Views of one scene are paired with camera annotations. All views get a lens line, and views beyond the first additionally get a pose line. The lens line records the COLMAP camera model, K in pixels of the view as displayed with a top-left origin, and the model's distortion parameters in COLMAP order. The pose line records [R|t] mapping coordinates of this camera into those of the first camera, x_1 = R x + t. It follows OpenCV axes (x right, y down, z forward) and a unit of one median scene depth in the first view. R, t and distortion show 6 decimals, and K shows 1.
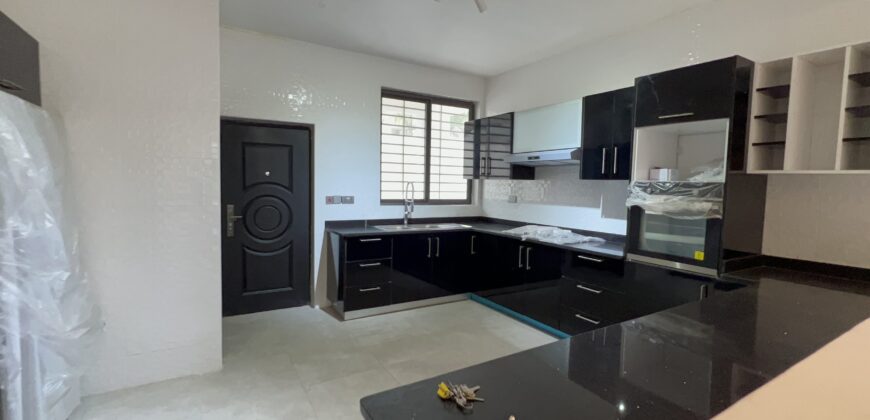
lens RADIAL K [[382.6, 0, 436.4], [0, 382.6, 206.8], [0, 0, 1]] dist [-0.002564, 0.000542]
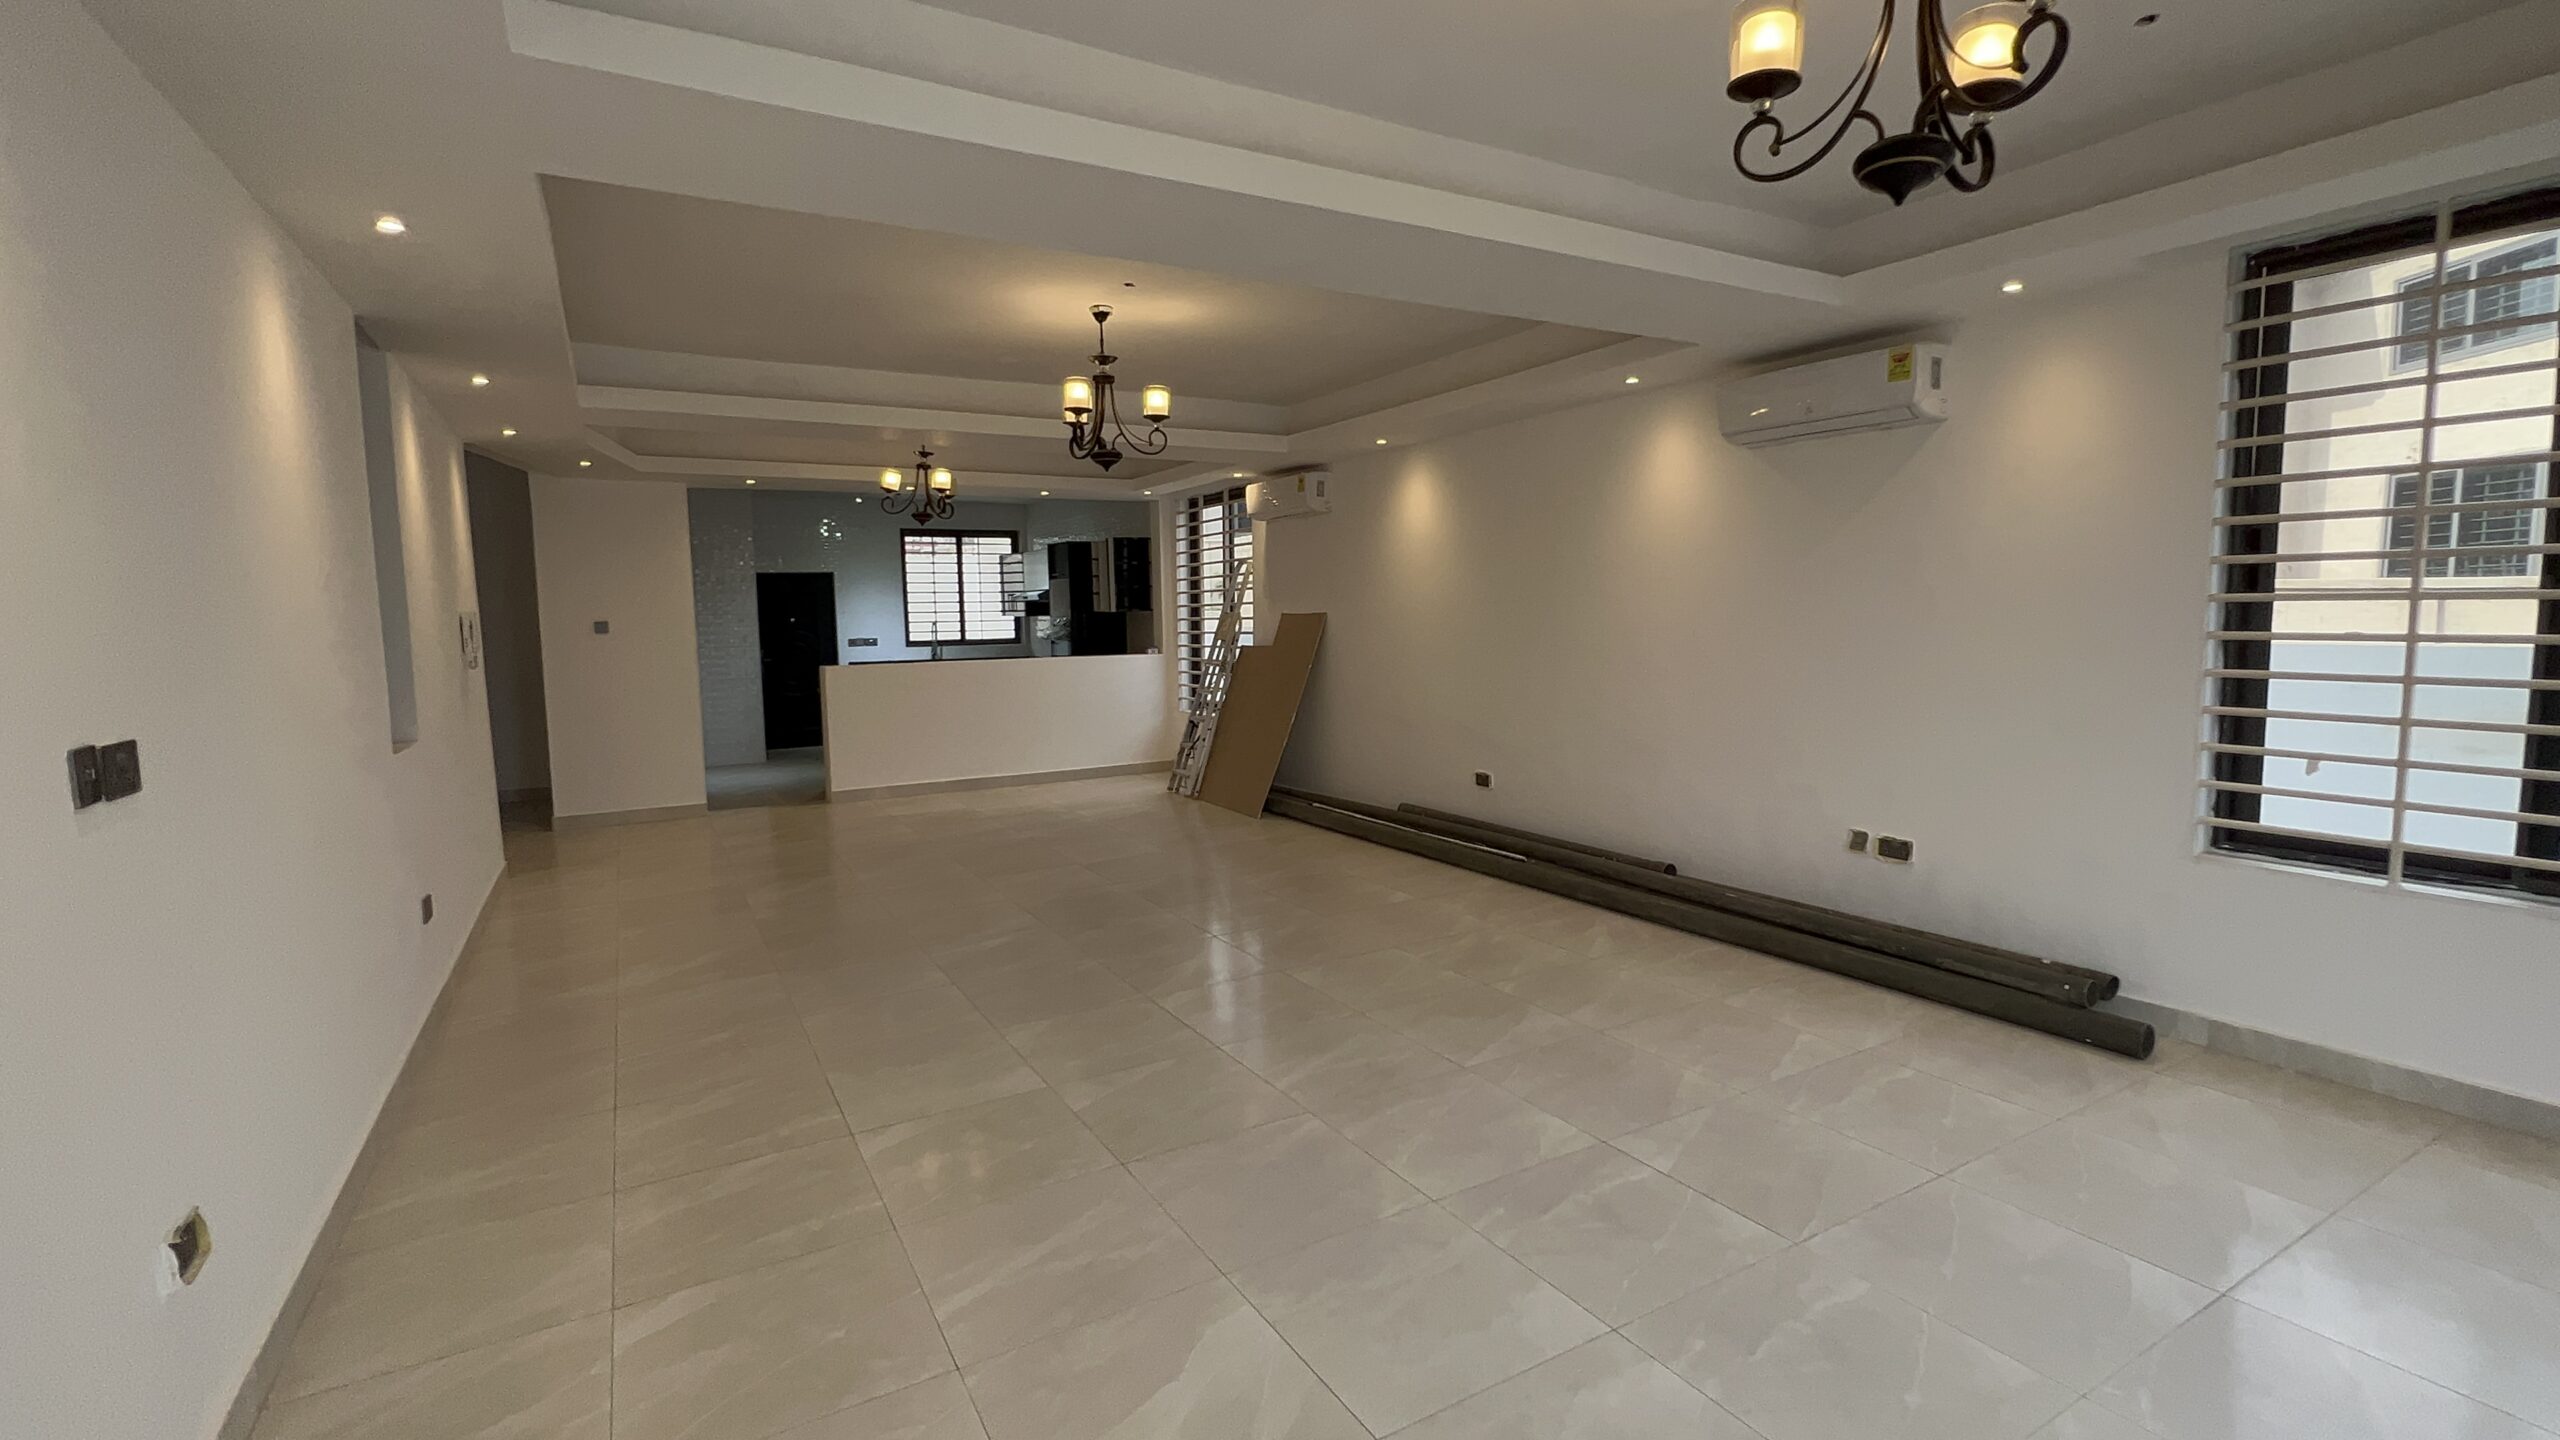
lens RADIAL K [[1130.5, 0, 1278.4], [0, 1130.5, 707.9], [0, 0, 1]] dist [-0.001724, -0.000395]
pose [[0.999199, -0.034973, -0.019469, 0.931375], [0.035488, 0.999012, 0.026747, 0.118011], [0.018515, -0.027416, 0.999453, -2.055165]]
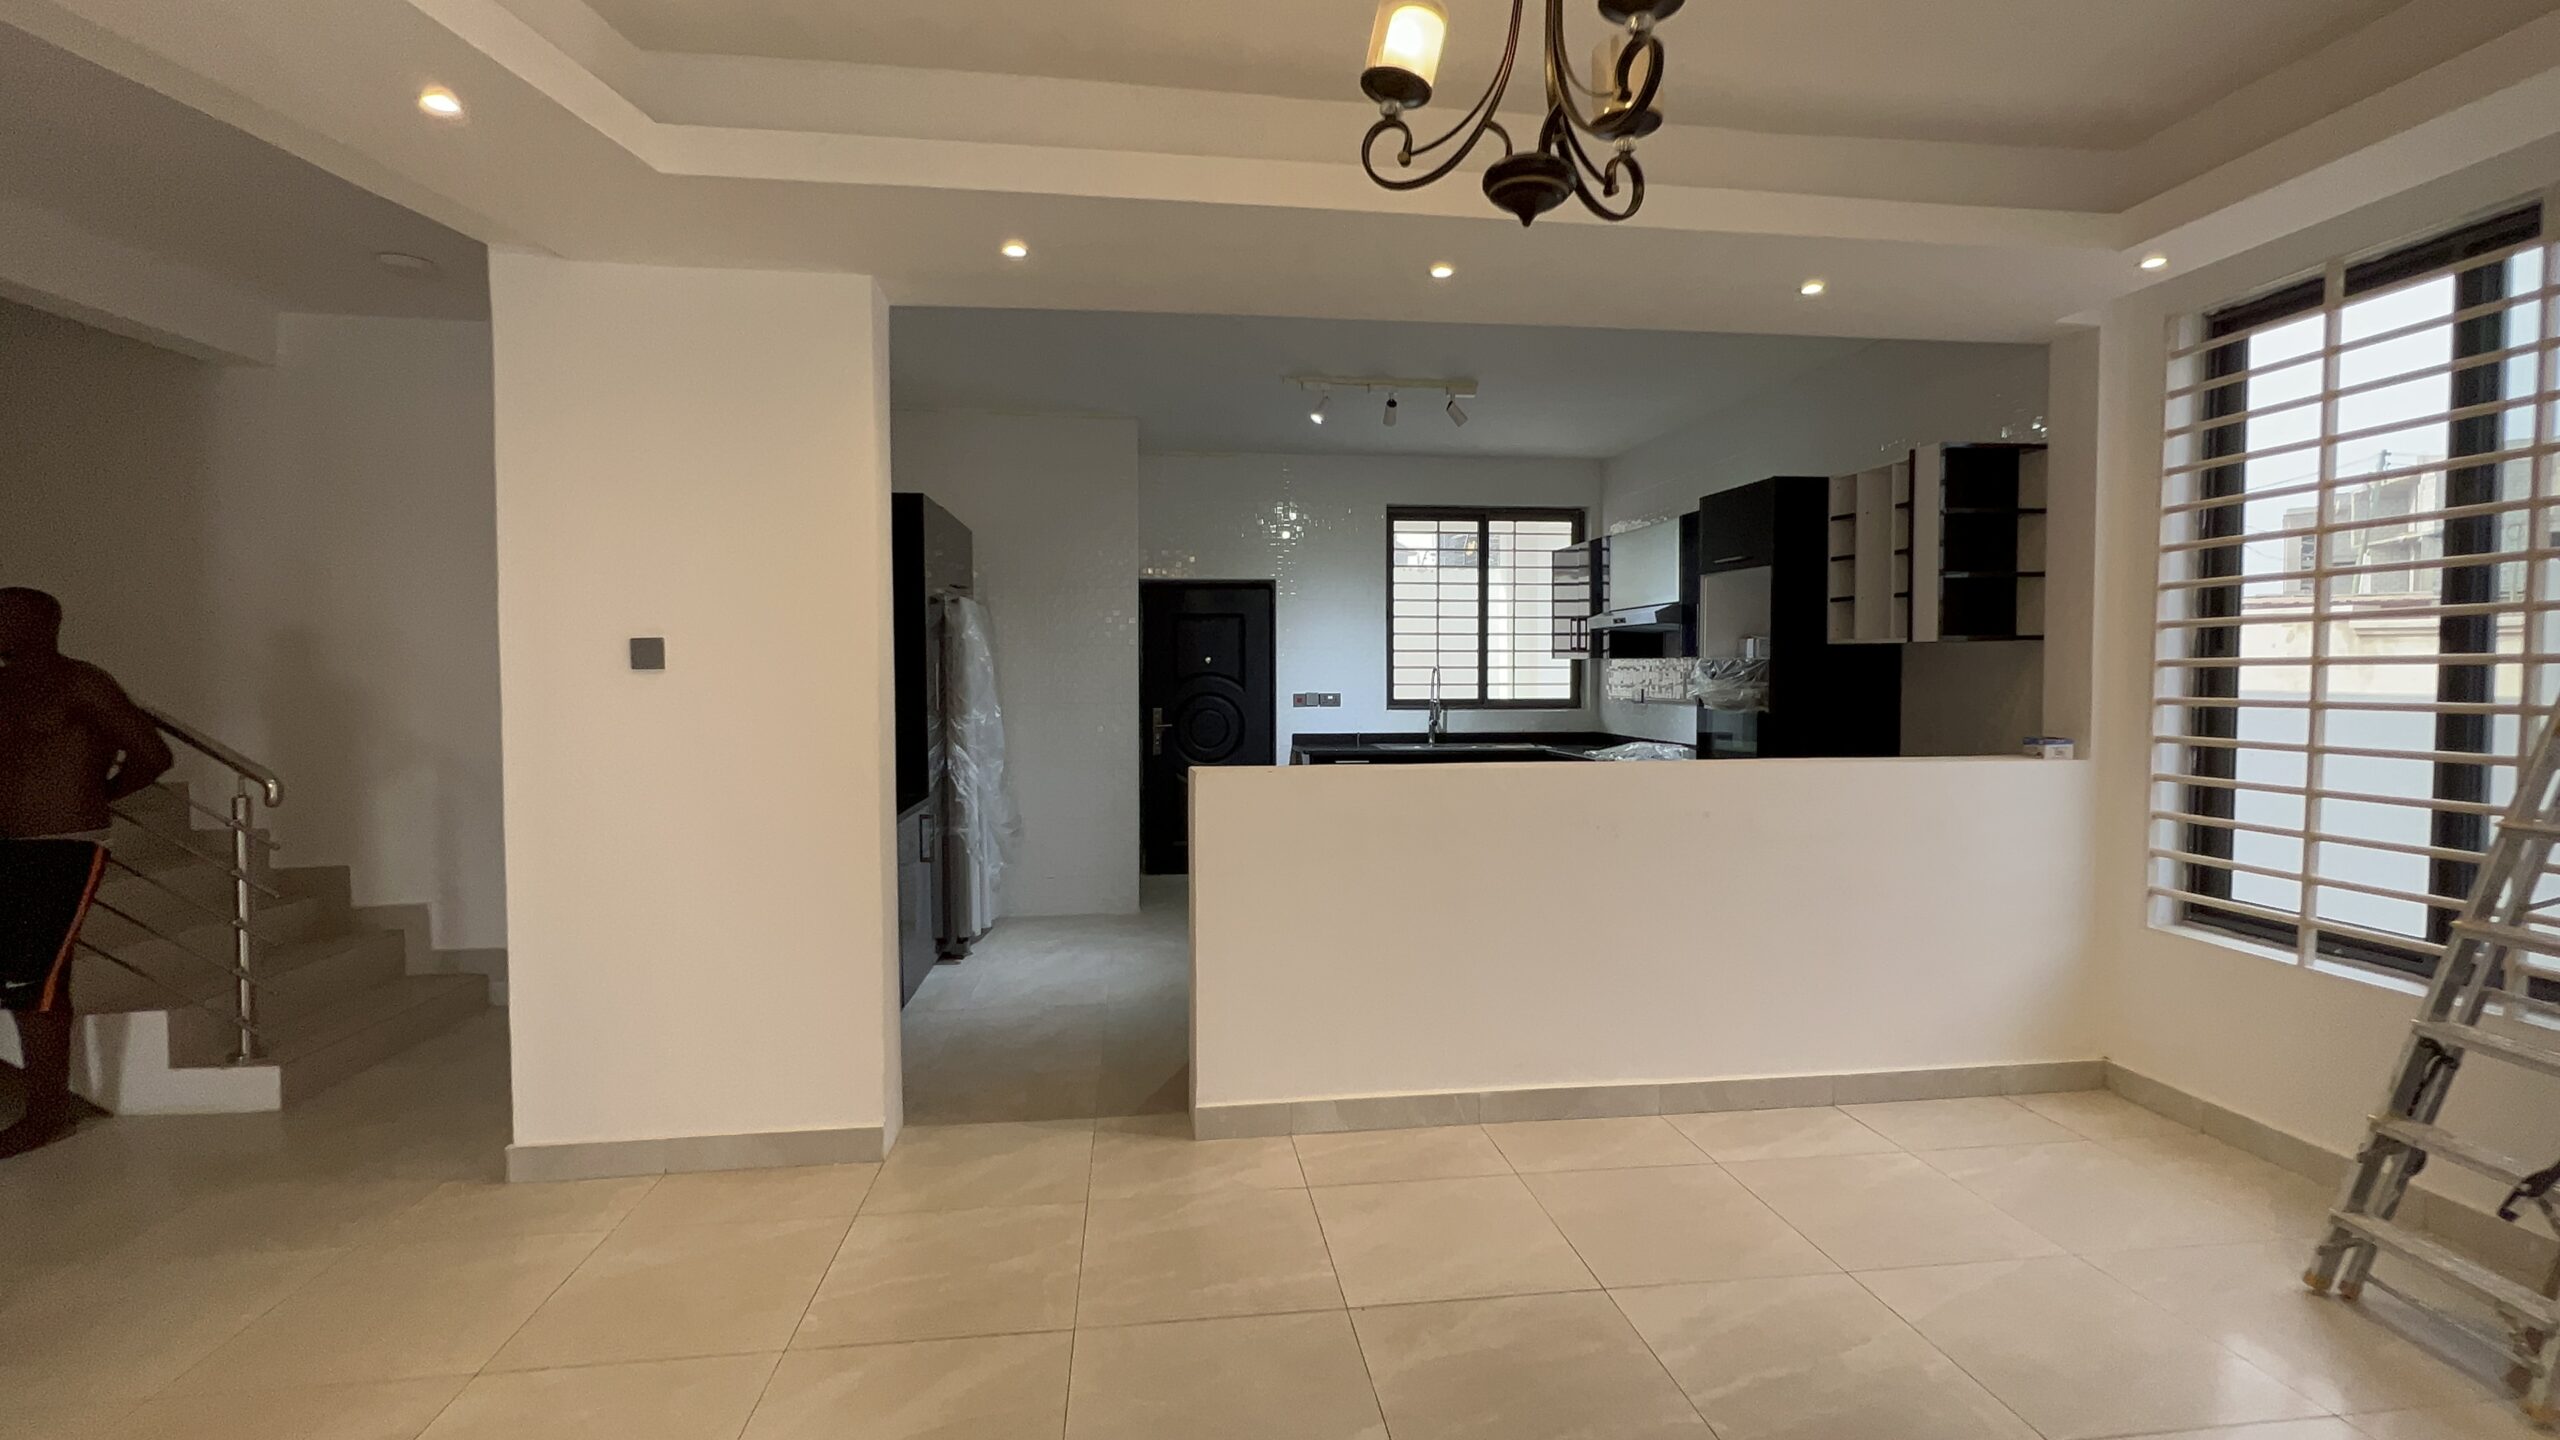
lens RADIAL K [[1130.5, 0, 1278.4], [0, 1130.5, 707.9], [0, 0, 1]] dist [-0.001724, -0.000395]
pose [[0.912754, -0.007653, -0.408437, 0.423431], [-0.004535, 0.999573, -0.028862, 0.046535], [0.408484, 0.028196, 0.912330, -0.657084]]
